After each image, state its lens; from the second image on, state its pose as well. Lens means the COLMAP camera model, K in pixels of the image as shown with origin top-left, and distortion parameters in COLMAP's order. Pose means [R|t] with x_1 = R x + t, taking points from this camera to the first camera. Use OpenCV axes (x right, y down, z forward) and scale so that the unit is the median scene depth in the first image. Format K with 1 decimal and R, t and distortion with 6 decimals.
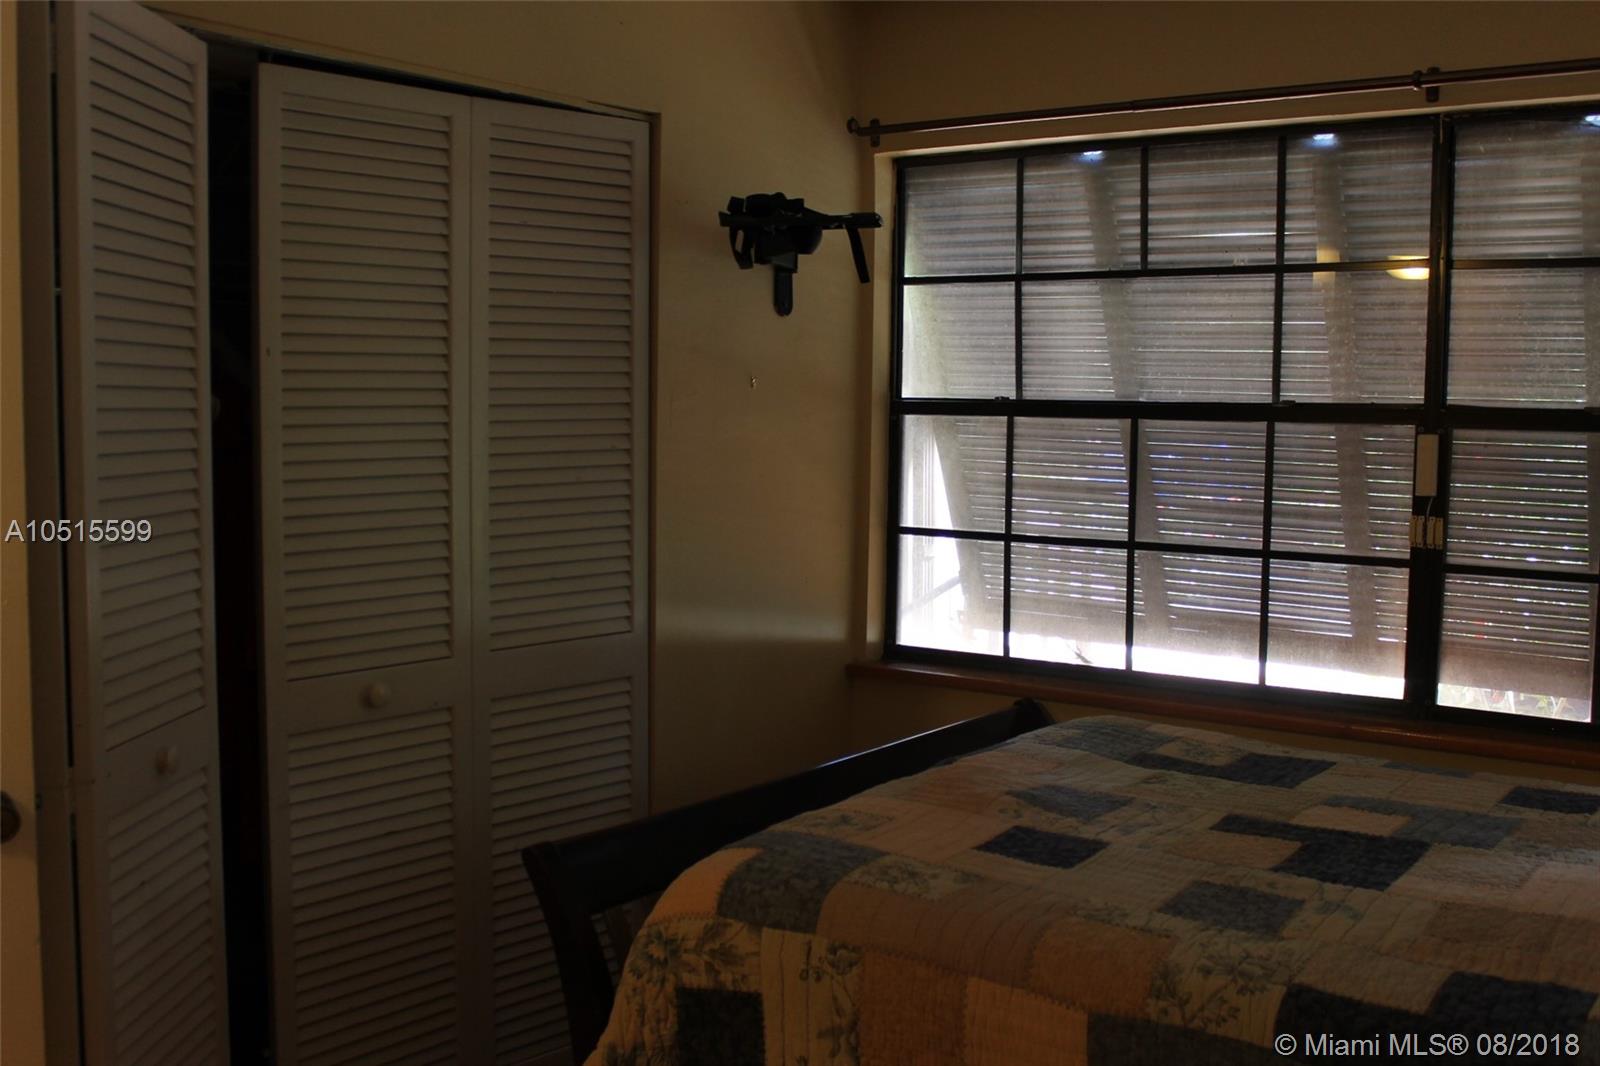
lens RADIAL K [[1640.7, 0, 800.0], [0, 1640.7, 533.0], [0, 0, 1]] dist [-0.133277, 0.145877]
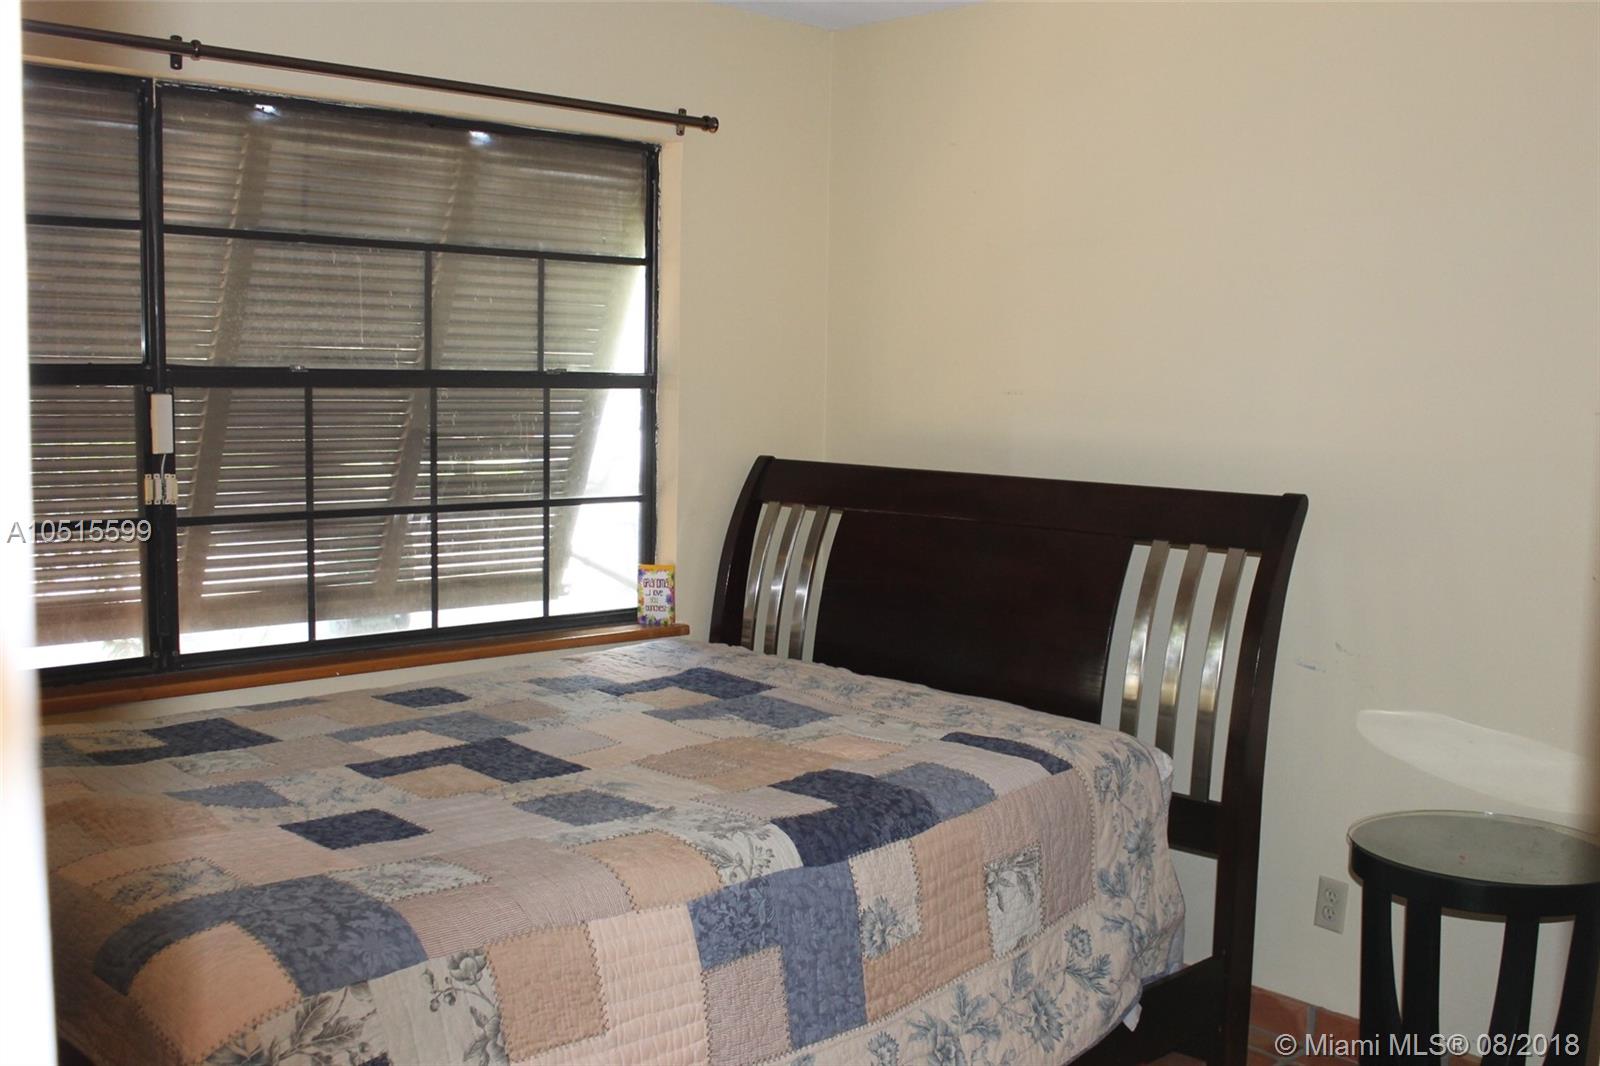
lens RADIAL K [[1640.7, 0, 800.0], [0, 1640.7, 533.0], [0, 0, 1]] dist [-0.133277, 0.145877]
pose [[0.186730, -0.106208, 0.976653, -0.624205], [0.071699, 0.992961, 0.094273, -0.046960], [-0.979791, 0.052421, 0.193030, 0.468501]]
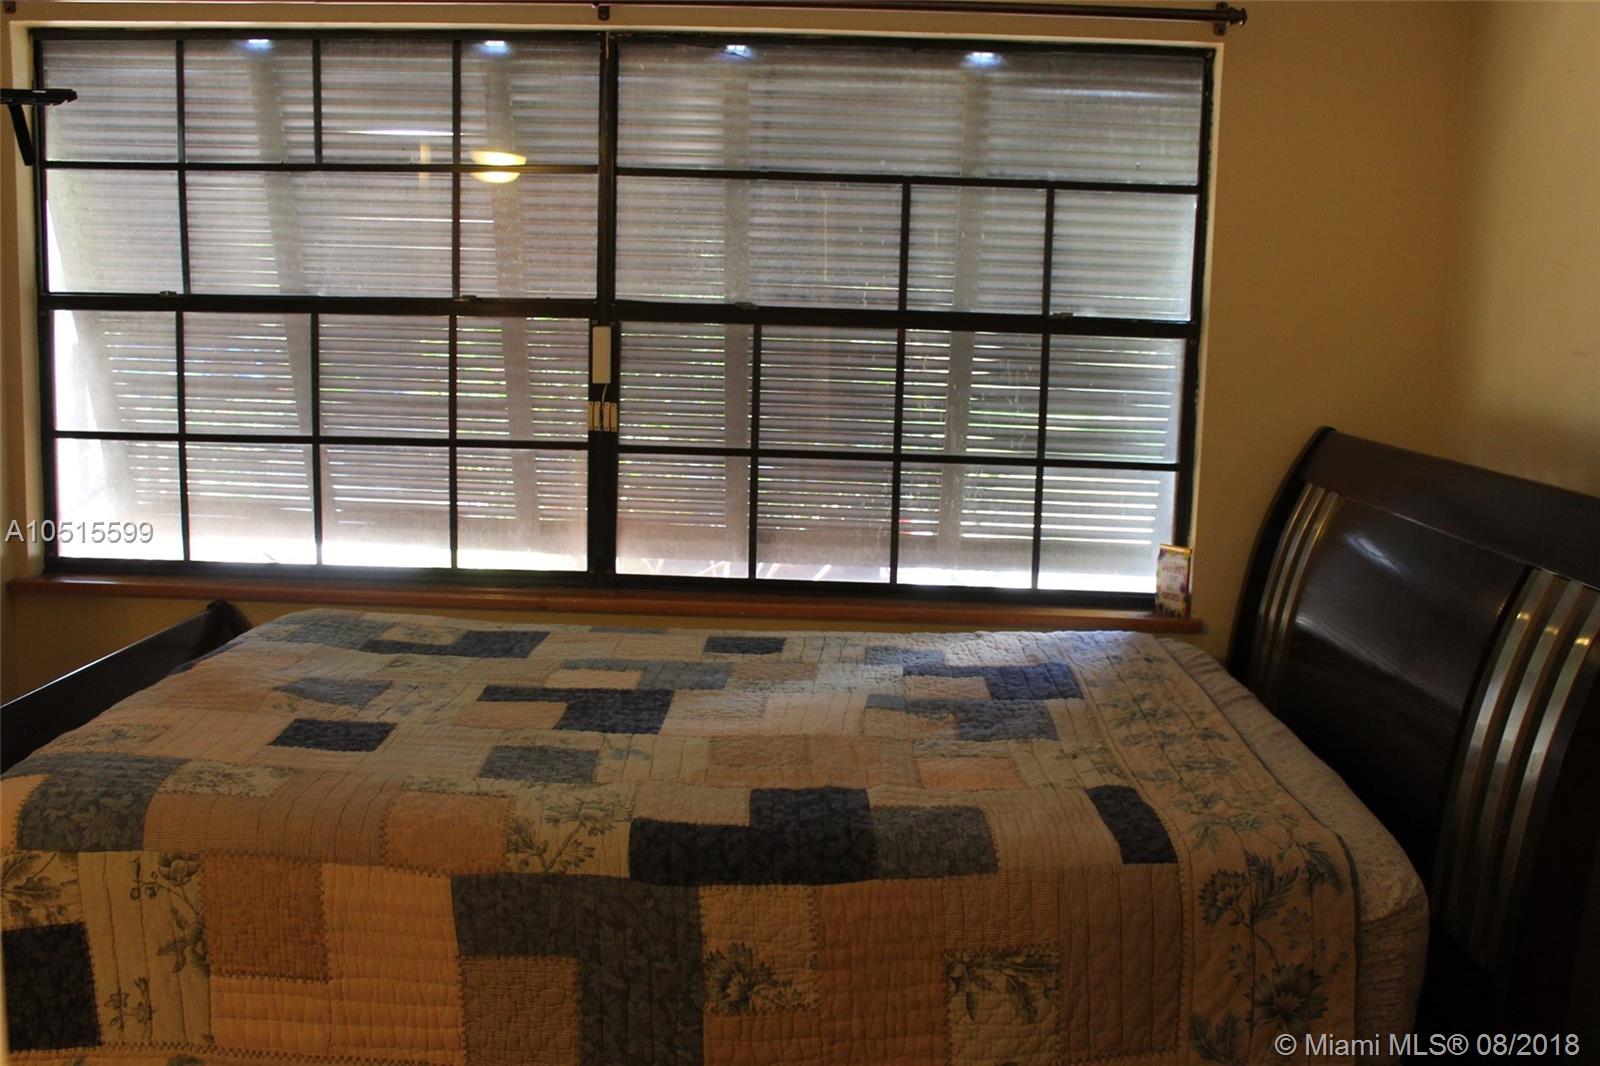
lens RADIAL K [[1640.7, 0, 800.0], [0, 1640.7, 533.0], [0, 0, 1]] dist [-0.133277, 0.145877]
pose [[0.828212, -0.065938, 0.556522, -0.141975], [0.031441, 0.996957, 0.071332, 0.003521], [-0.559532, -0.041581, 0.827765, 0.004890]]
